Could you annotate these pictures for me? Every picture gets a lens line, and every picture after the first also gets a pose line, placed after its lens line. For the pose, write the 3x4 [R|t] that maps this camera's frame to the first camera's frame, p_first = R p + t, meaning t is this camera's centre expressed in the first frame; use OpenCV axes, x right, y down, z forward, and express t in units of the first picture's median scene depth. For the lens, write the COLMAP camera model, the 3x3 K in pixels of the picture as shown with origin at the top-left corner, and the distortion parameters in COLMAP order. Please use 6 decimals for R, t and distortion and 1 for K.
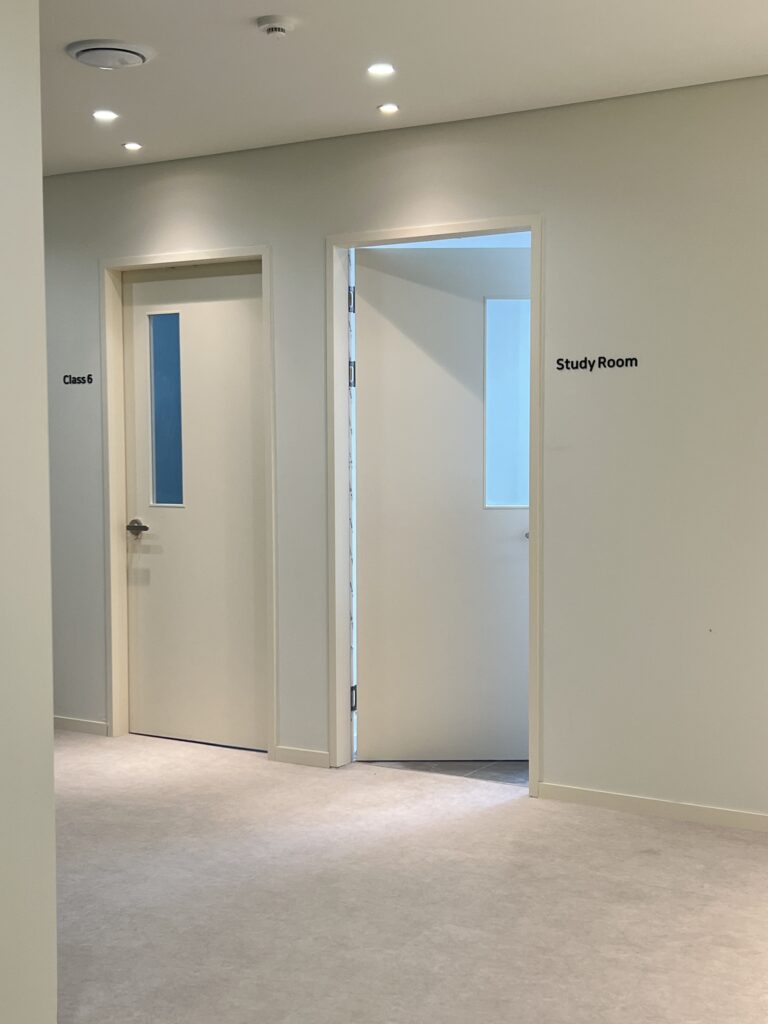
lens RADIAL K [[1305.4, 0, 384.8], [0, 1305.4, 512.1], [0, 0, 1]] dist [-0.011381, 0.000000]
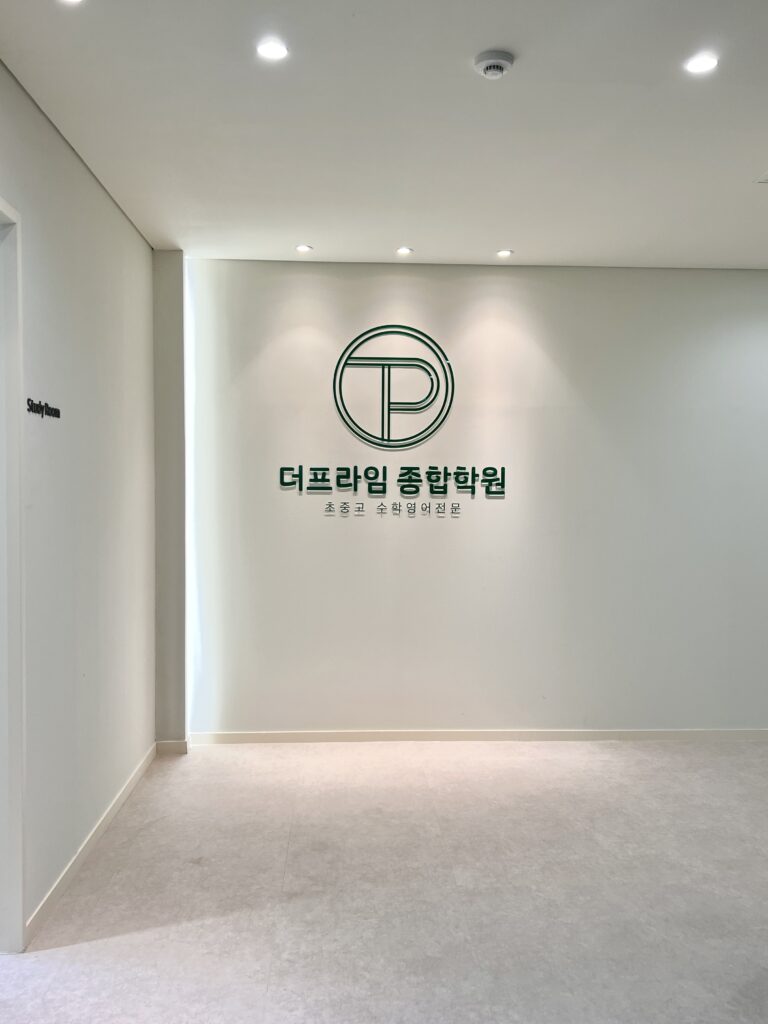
lens RADIAL K [[907.2, 0, 385.2], [0, 907.2, 511.8], [0, 0, 1]] dist [-0.002133, 0.011024]
pose [[-0.541235, -0.035933, 0.840103, -0.600061], [0.050025, 0.995941, 0.074827, -0.101502], [-0.839382, 0.082525, -0.537241, 1.427627]]
